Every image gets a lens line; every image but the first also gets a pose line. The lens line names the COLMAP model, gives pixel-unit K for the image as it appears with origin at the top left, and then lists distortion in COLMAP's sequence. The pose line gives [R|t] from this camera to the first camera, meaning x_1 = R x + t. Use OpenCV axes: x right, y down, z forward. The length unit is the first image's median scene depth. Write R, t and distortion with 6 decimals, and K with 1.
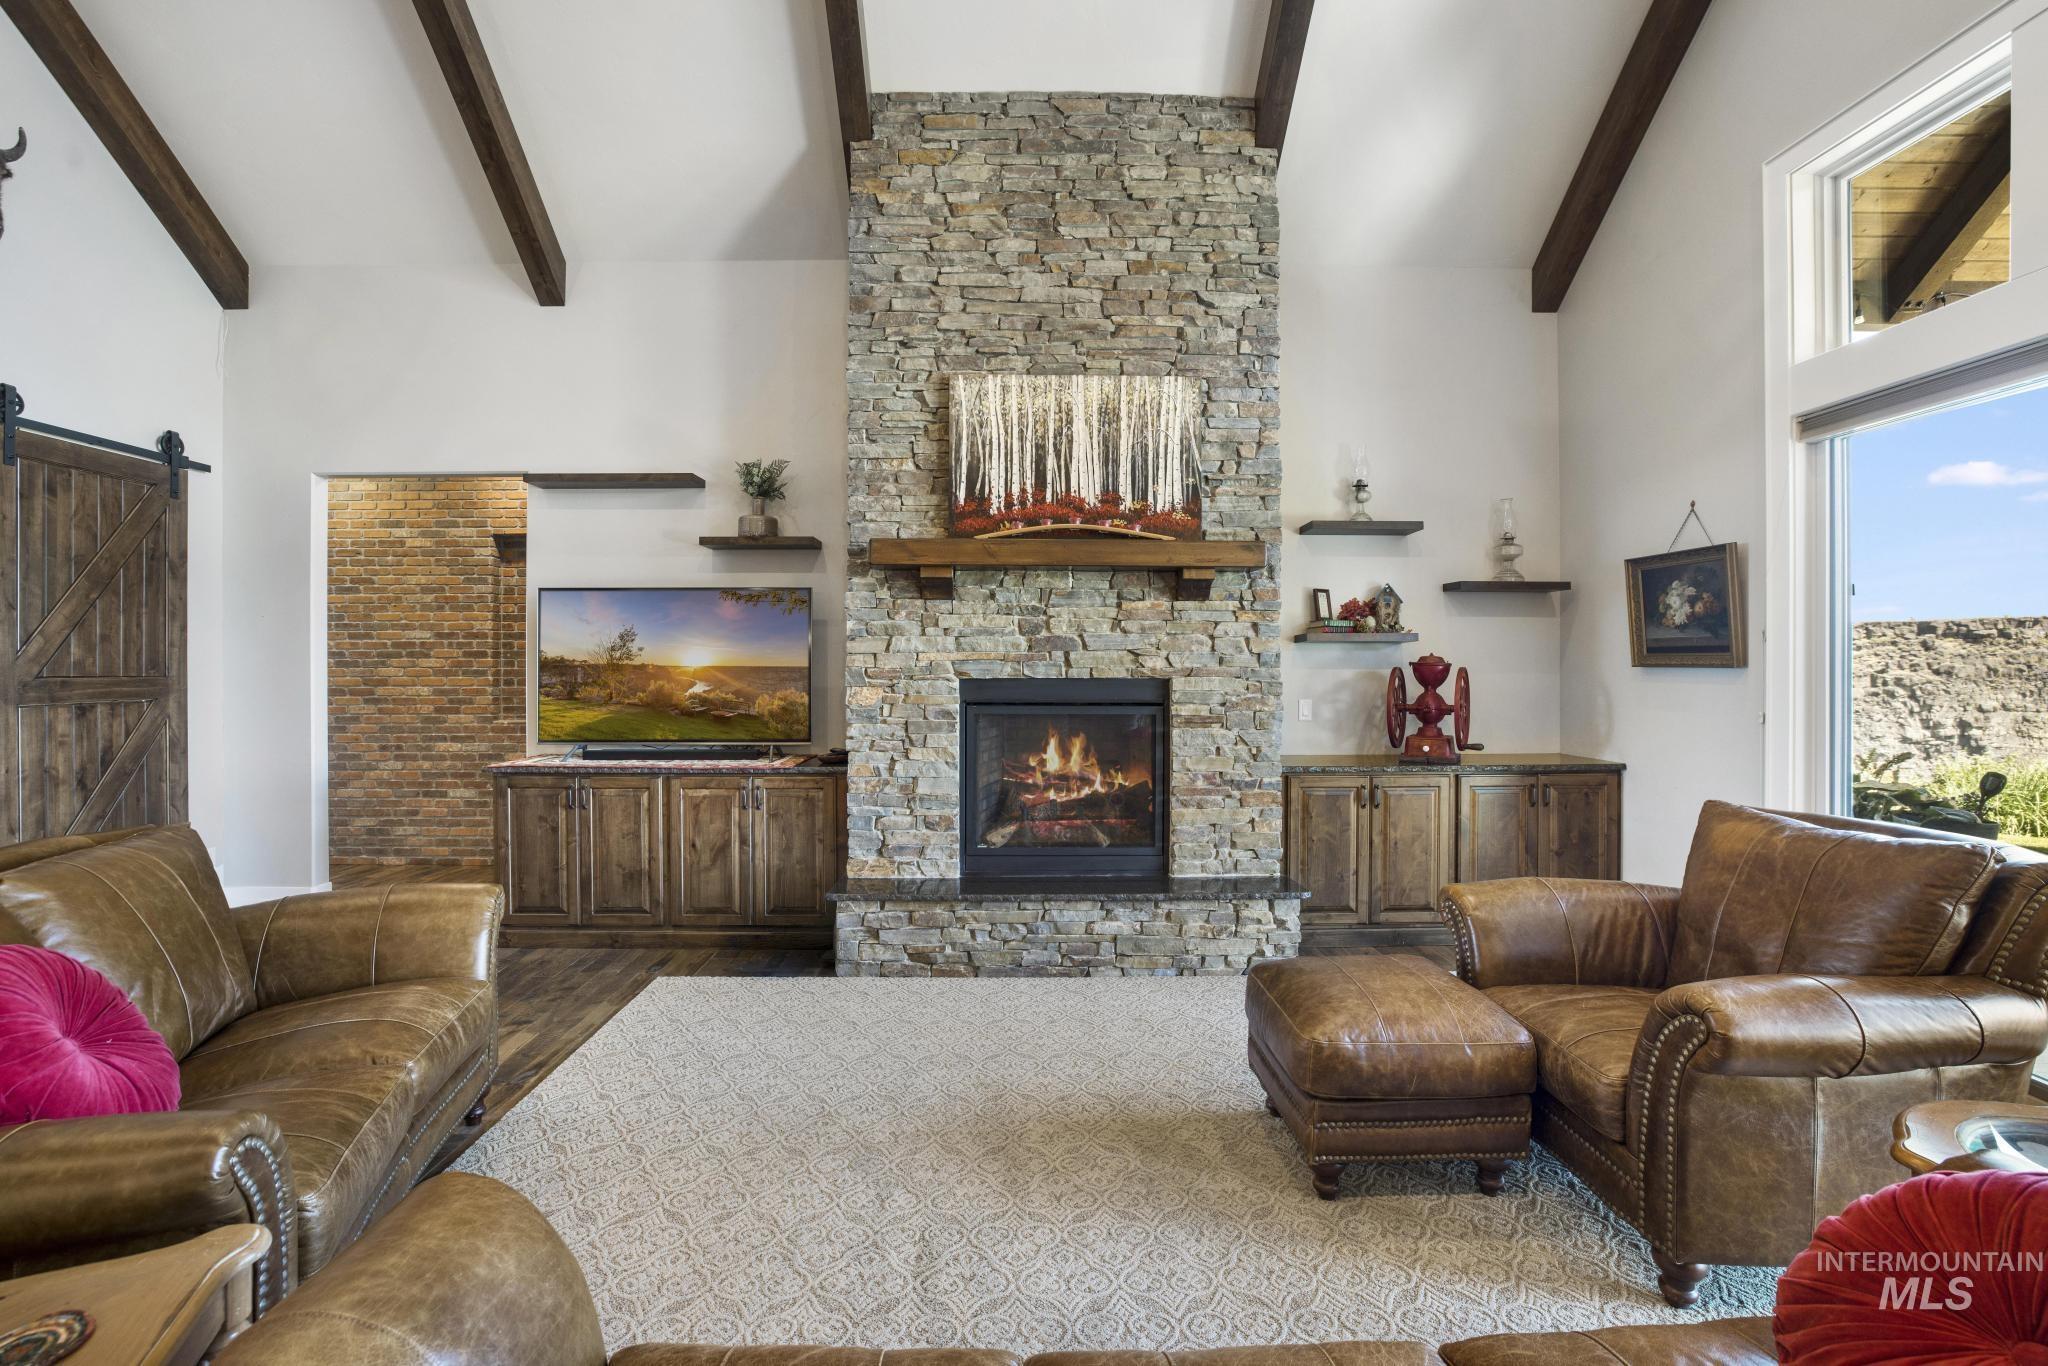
lens RADIAL K [[881.7, 0, 1024.6], [0, 881.7, 667.9], [0, 0, 1]] dist [-0.054093, 0.022096]
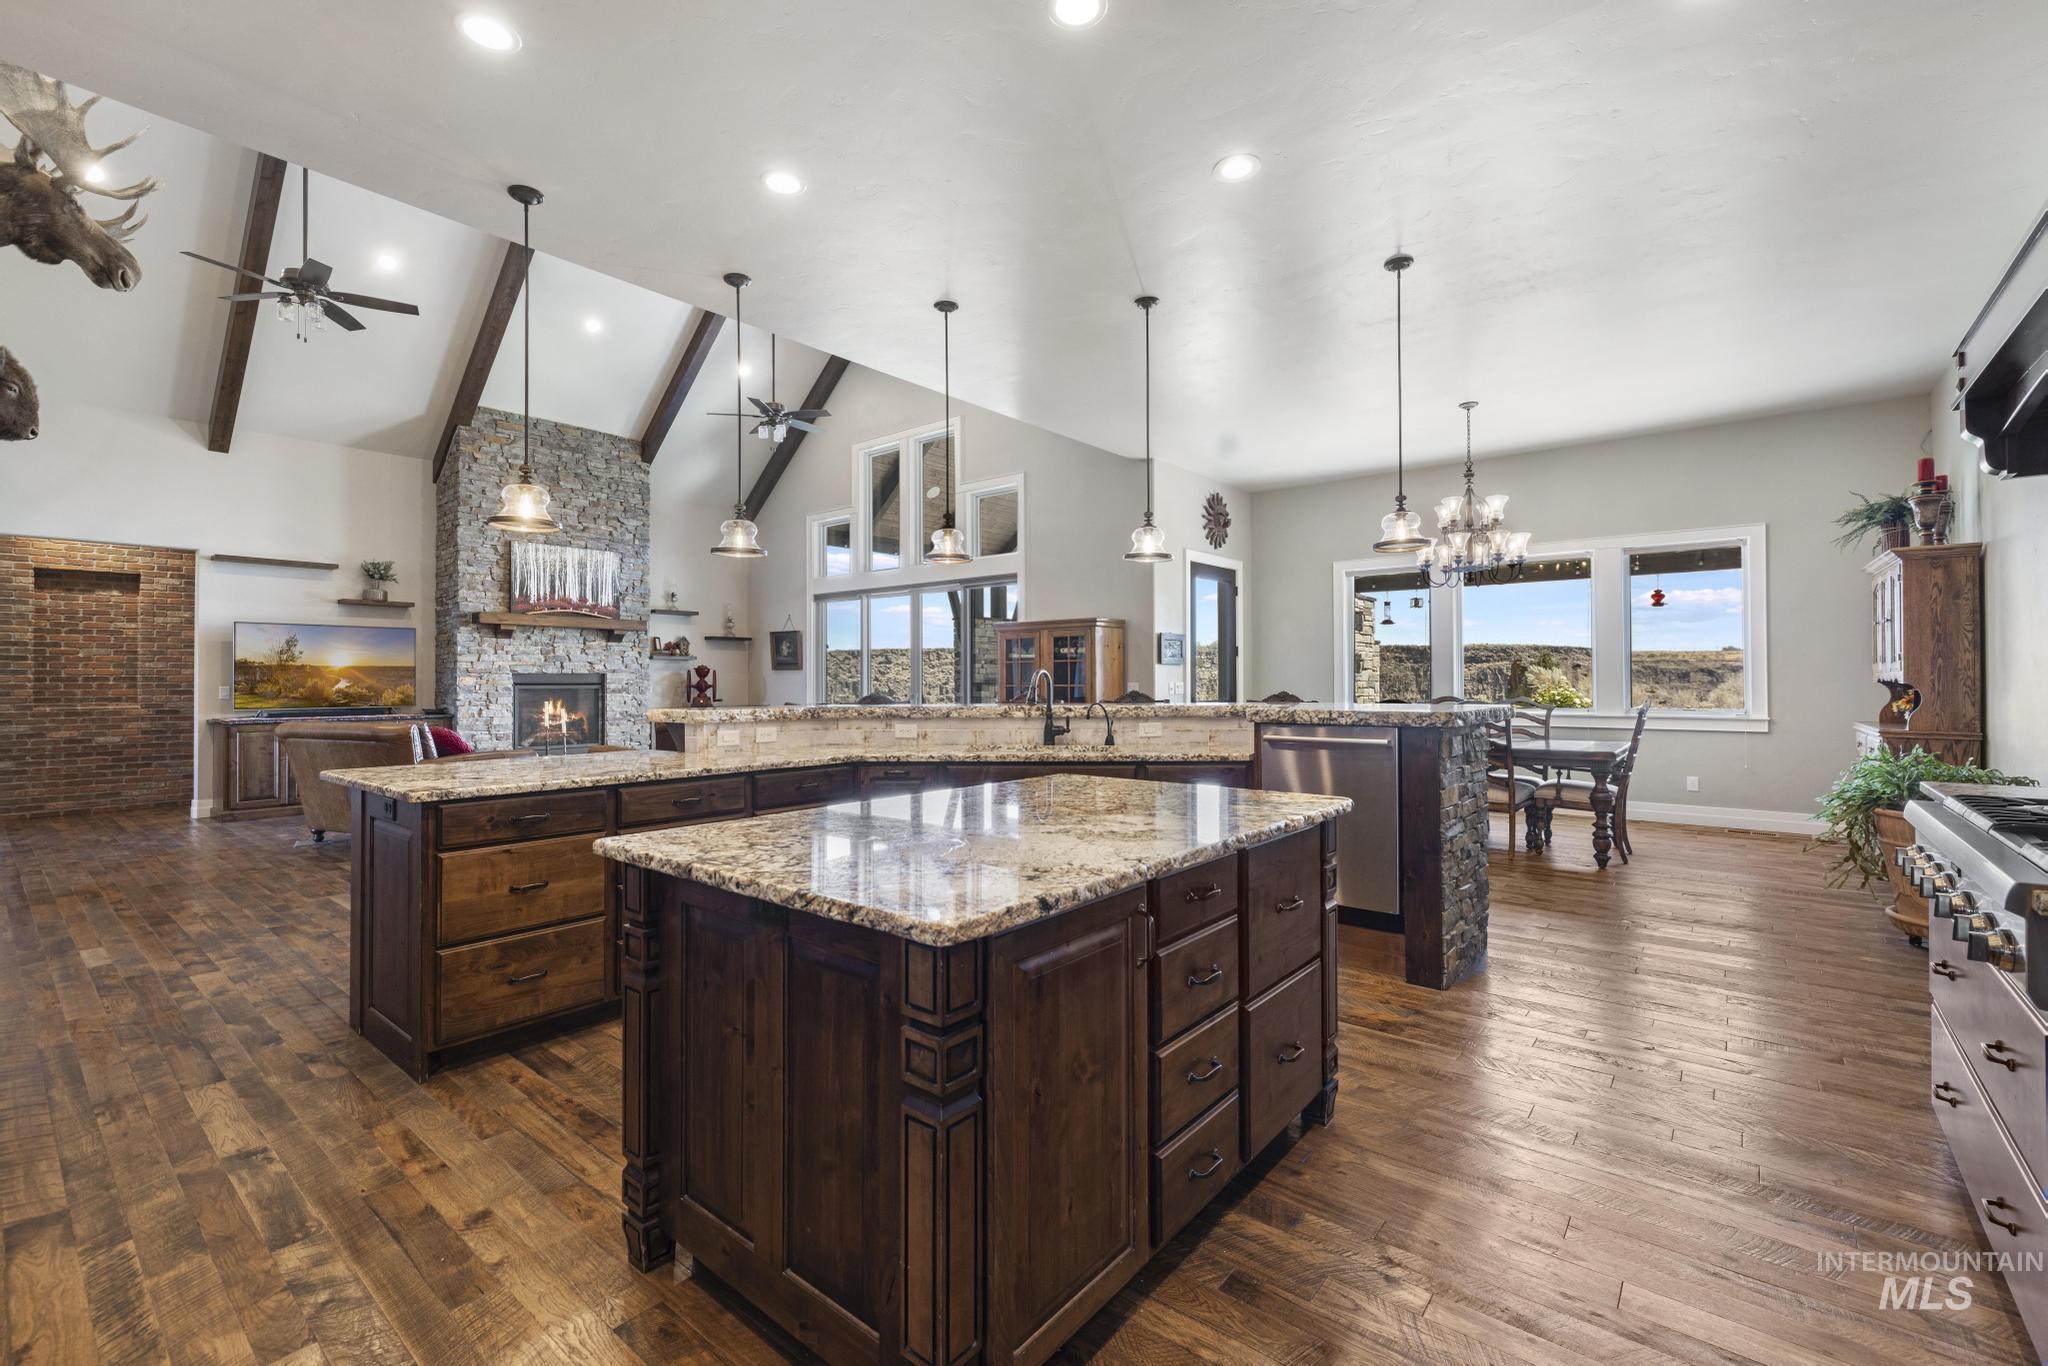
lens RADIAL K [[871.0, 0, 1016.7], [0, 871.0, 670.2], [0, 0, 1]] dist [0.002408, -0.000331]
pose [[0.646354, 0.006170, 0.763013, -0.955289], [0.004774, 0.999915, -0.012129, 0.037678], [-0.763023, 0.011482, 0.646270, -1.458555]]
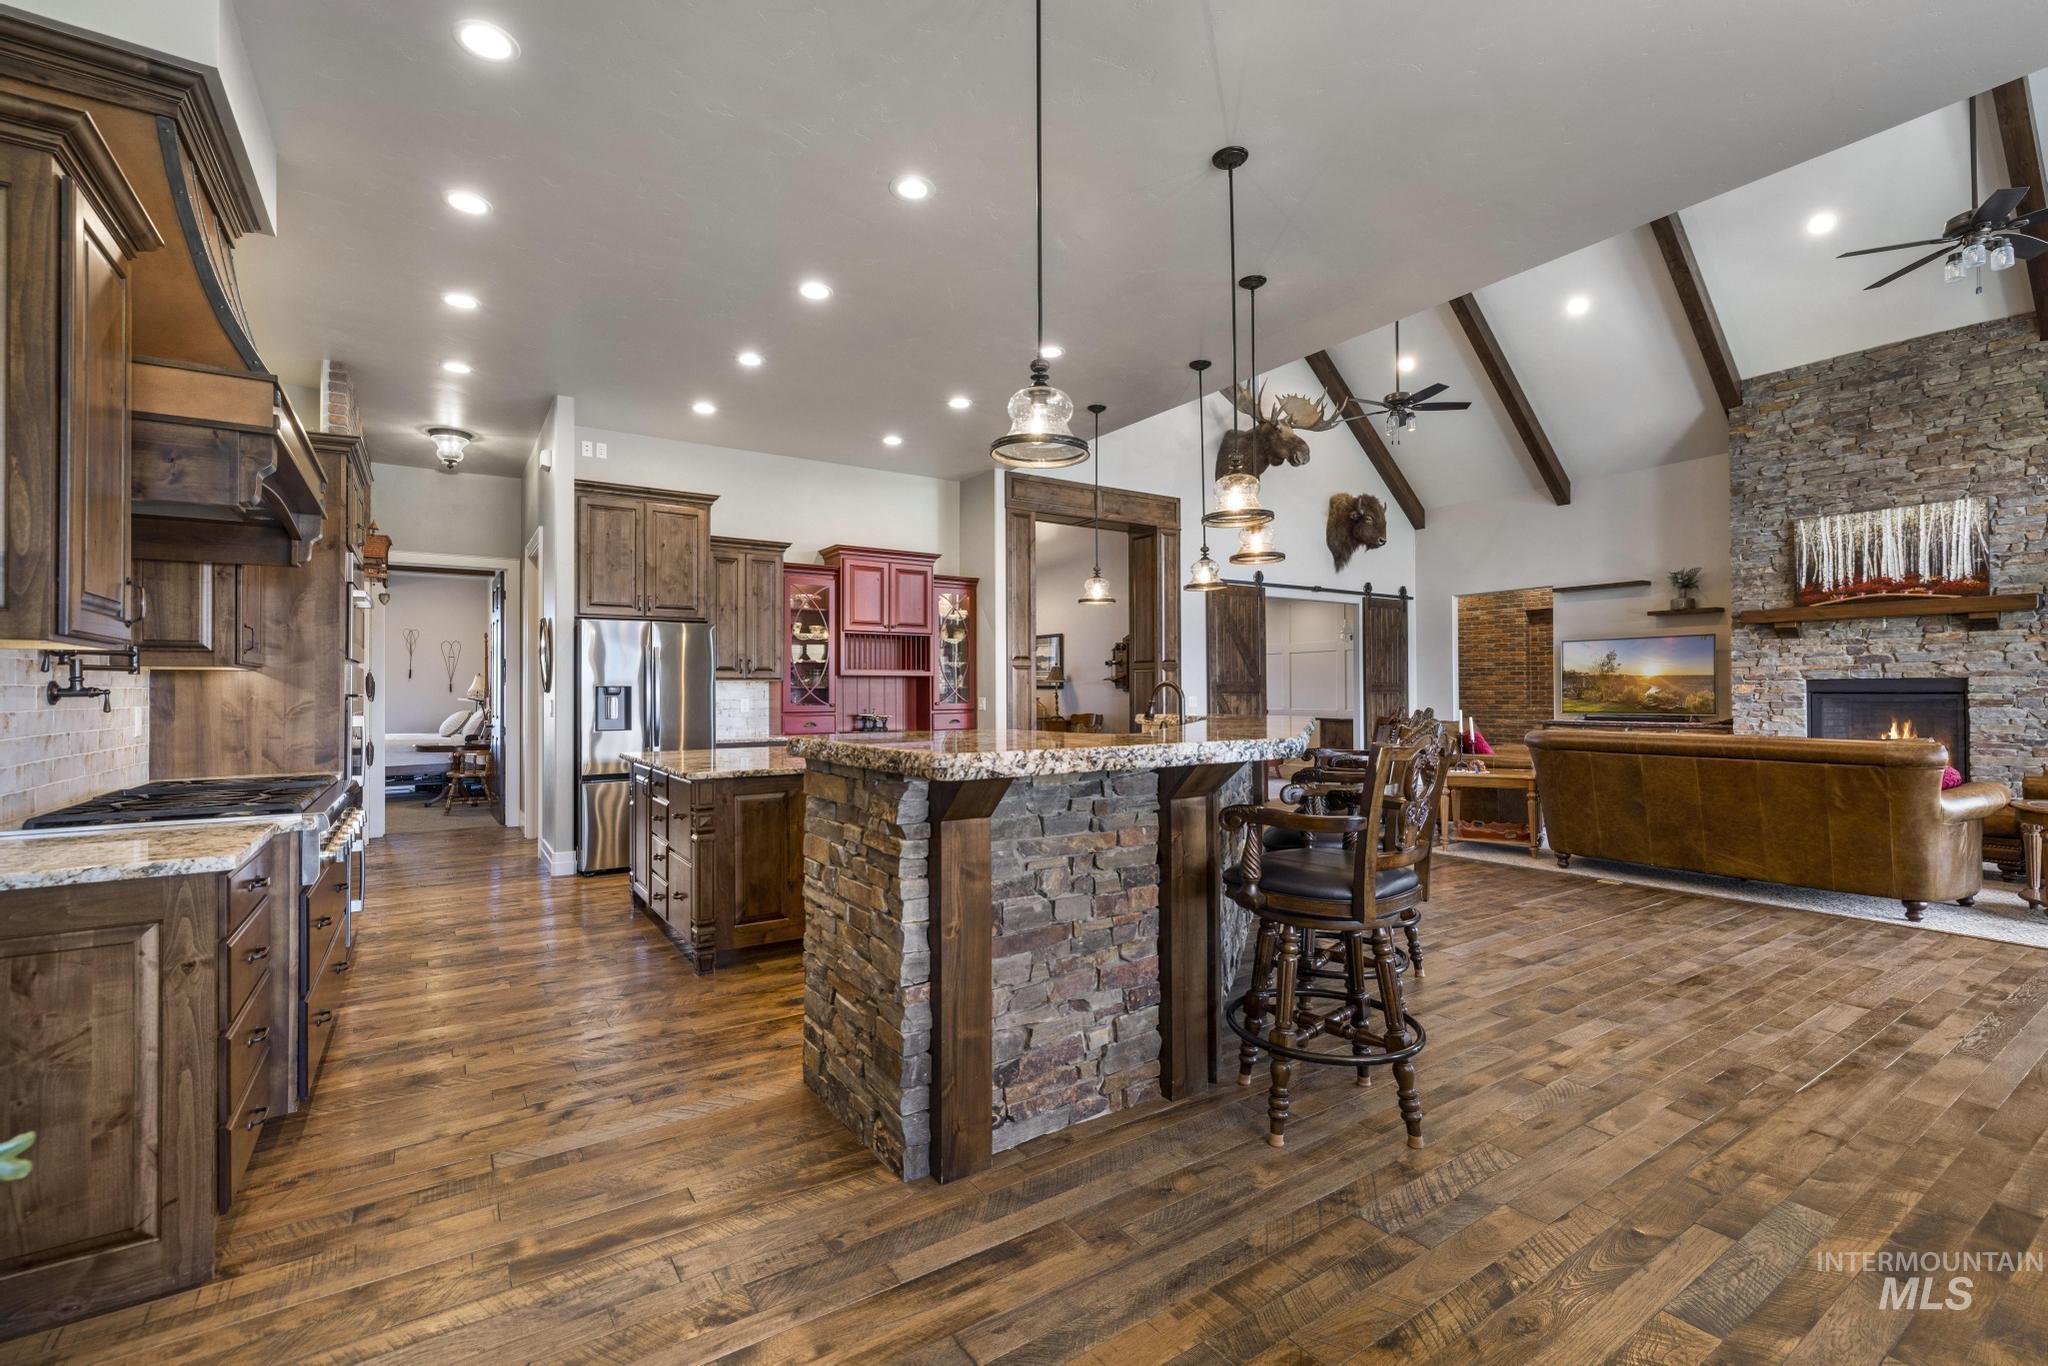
lens RADIAL K [[889.4, 0, 1012.7], [0, 889.4, 680.8], [0, 0, 1]] dist [0.002664, -0.000021]
pose [[0.538390, -0.013420, -0.842589, 0.623228], [0.003138, 0.999898, -0.013920, 0.036359], [0.842690, 0.004850, 0.538378, -1.467319]]
